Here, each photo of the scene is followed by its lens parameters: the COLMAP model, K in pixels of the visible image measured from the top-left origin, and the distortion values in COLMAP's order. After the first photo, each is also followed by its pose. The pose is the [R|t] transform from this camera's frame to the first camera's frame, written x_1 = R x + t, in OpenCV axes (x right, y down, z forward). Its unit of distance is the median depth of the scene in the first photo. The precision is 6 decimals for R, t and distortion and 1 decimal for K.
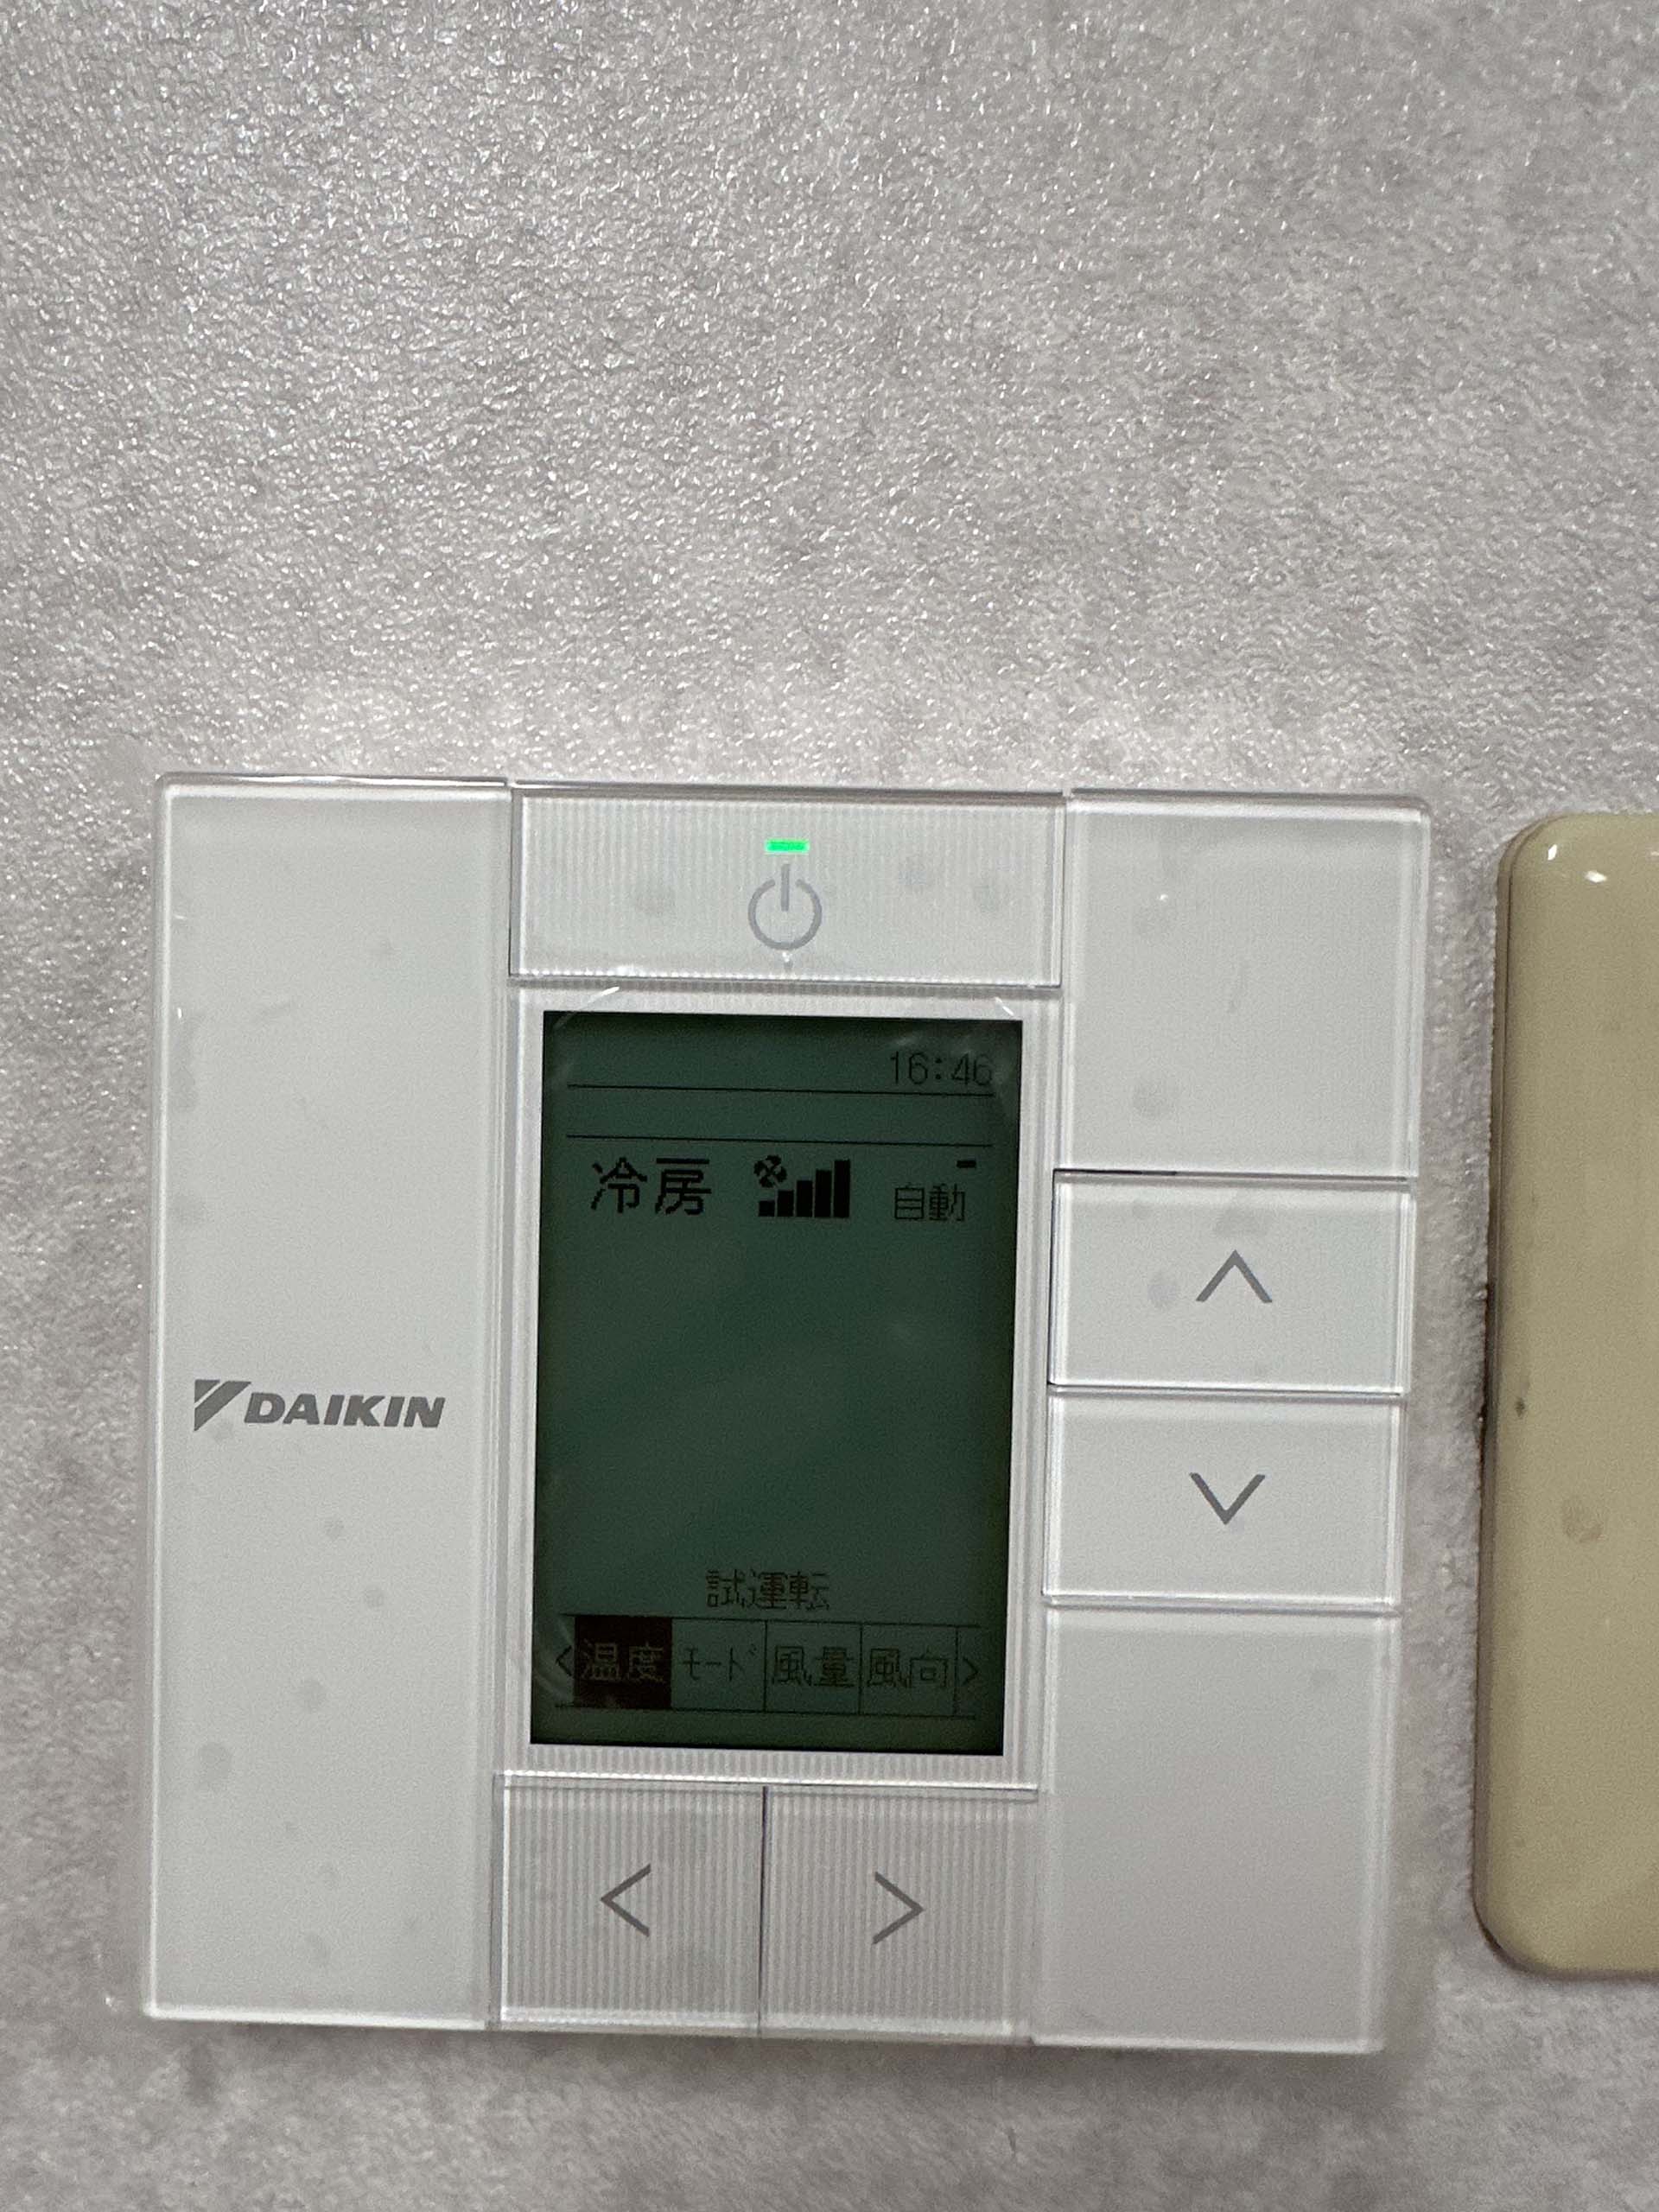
lens RADIAL K [[1658.4, 0, 825.3], [0, 1658.4, 1118.3], [0, 0, 1]] dist [0.016732, -0.029124]
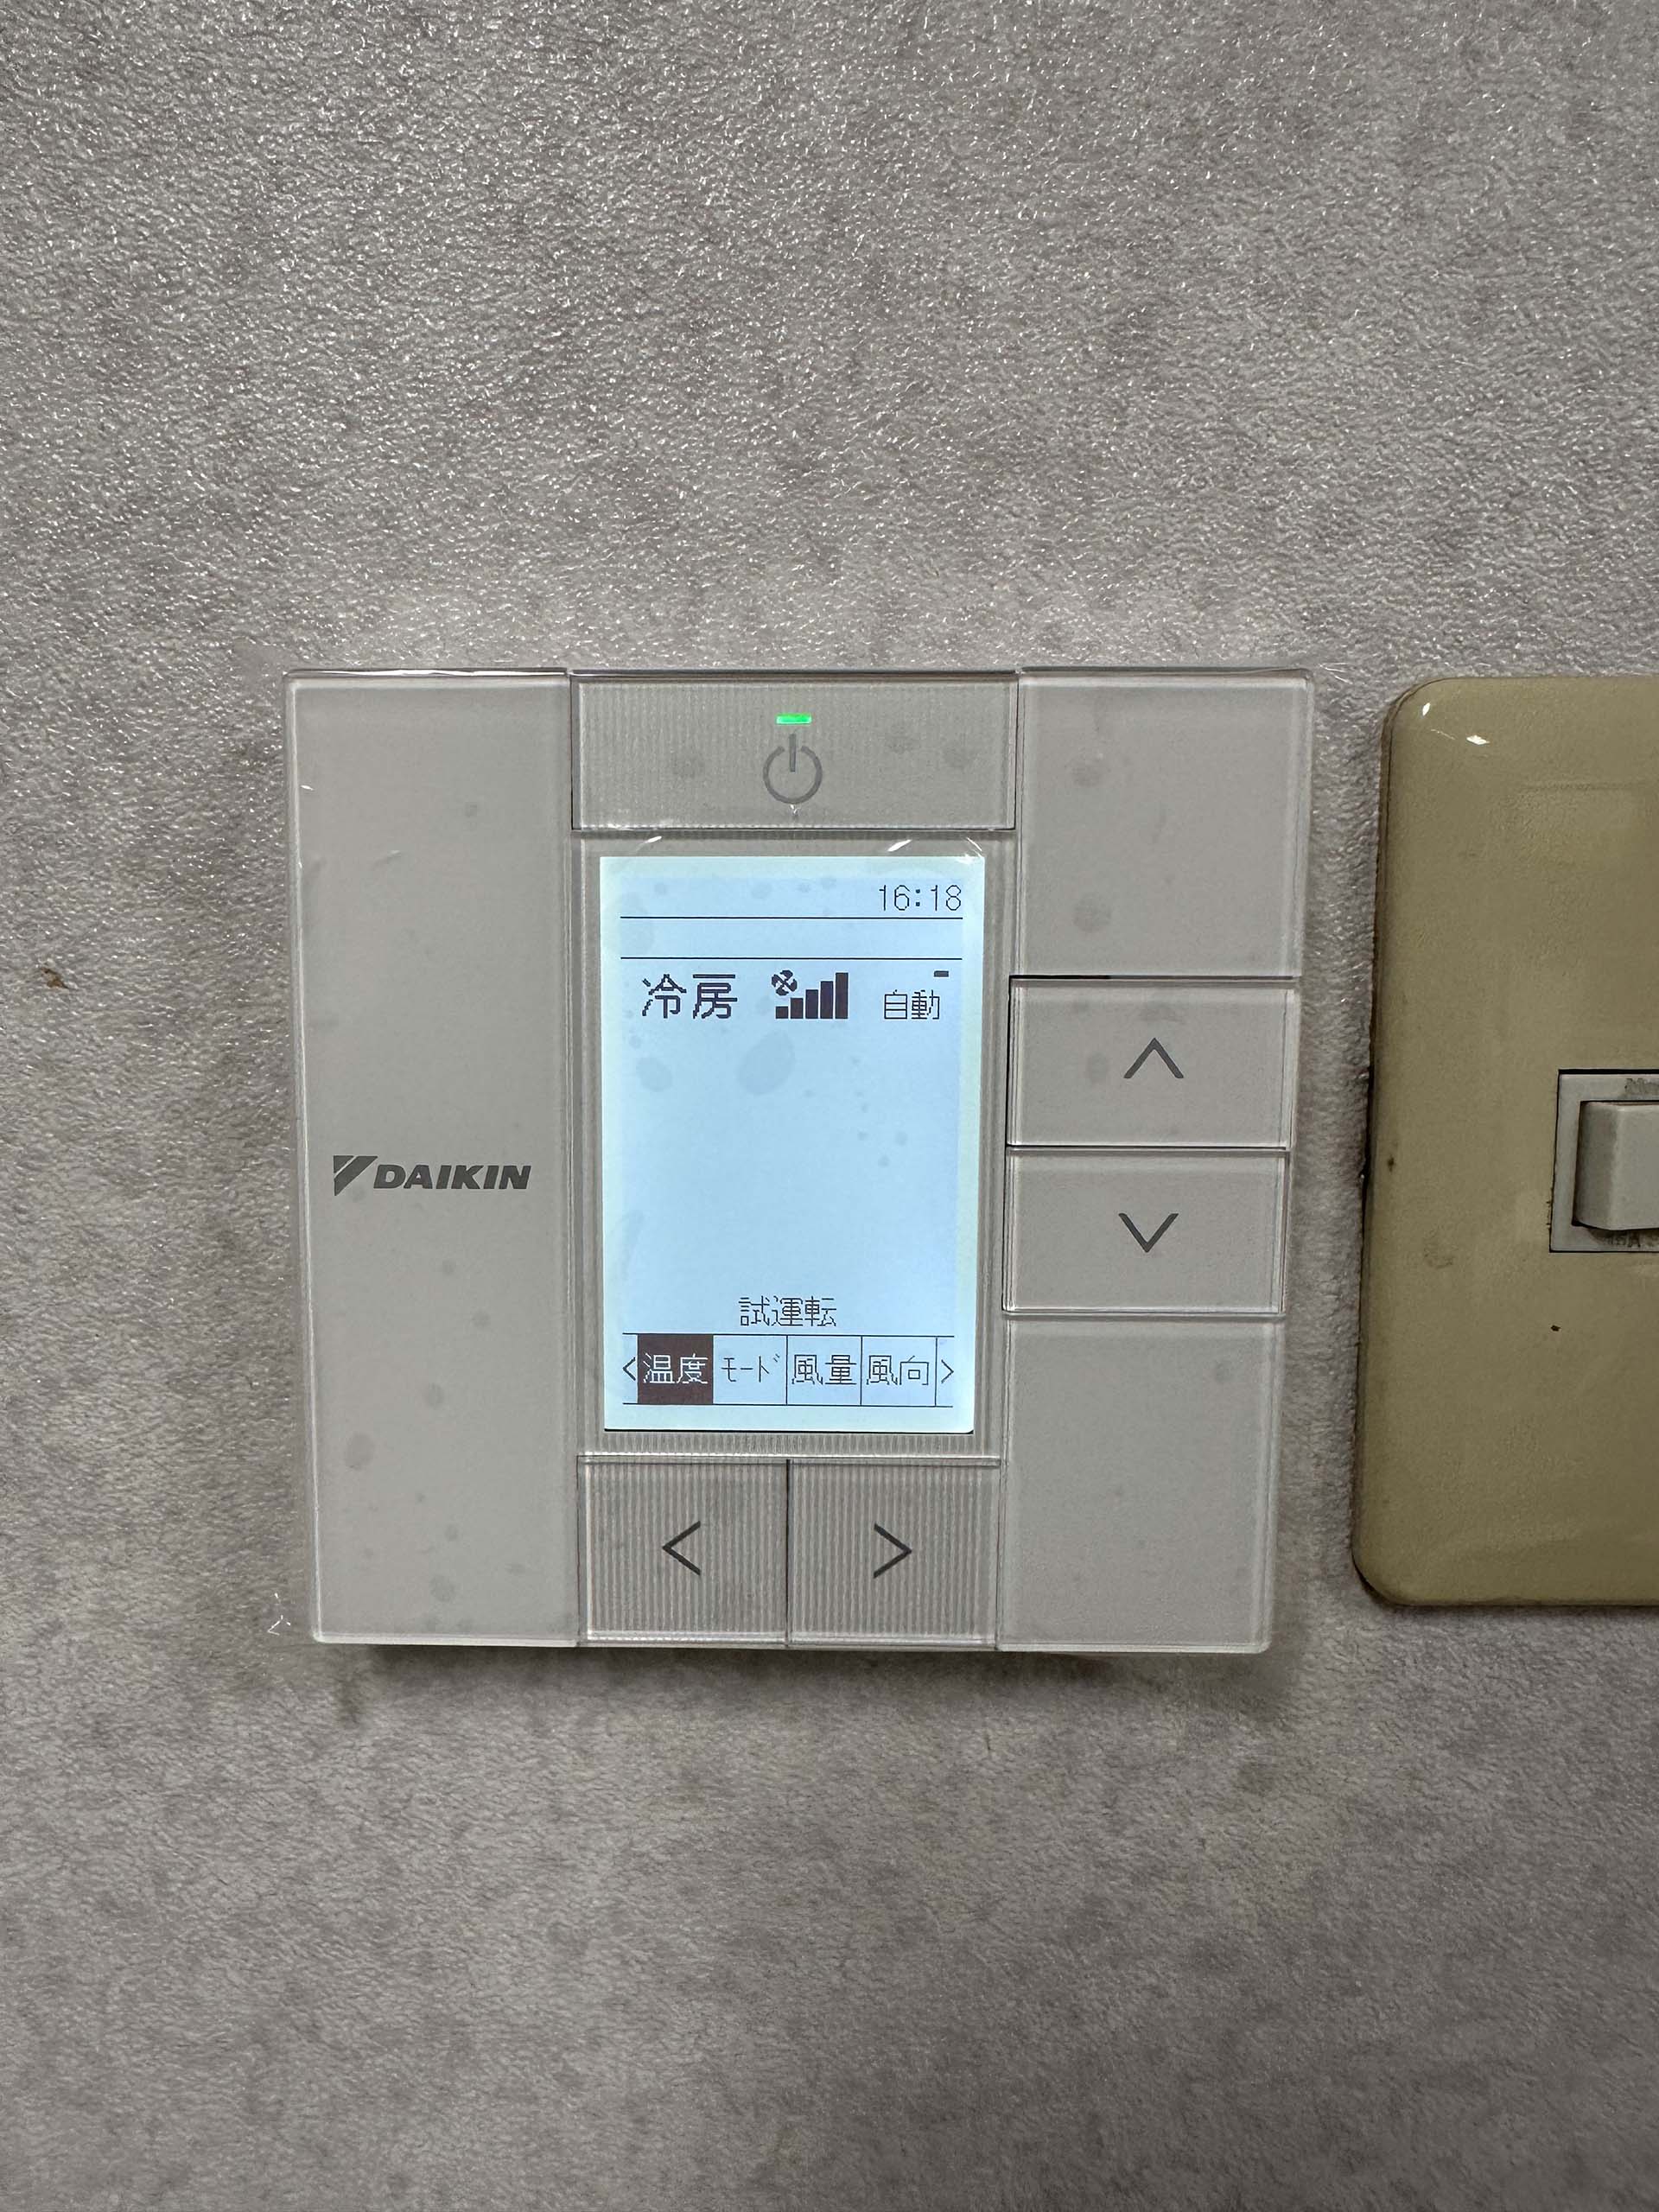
lens RADIAL K [[1658.4, 0, 818.4], [0, 1658.4, 1098.6], [0, 0, 1]] dist [0.016732, -0.029124]
pose [[0.999559, -0.015044, -0.025621, 0.021082], [0.016609, 0.997936, 0.062035, 0.037936], [0.024635, -0.062433, 0.997745, -0.227880]]
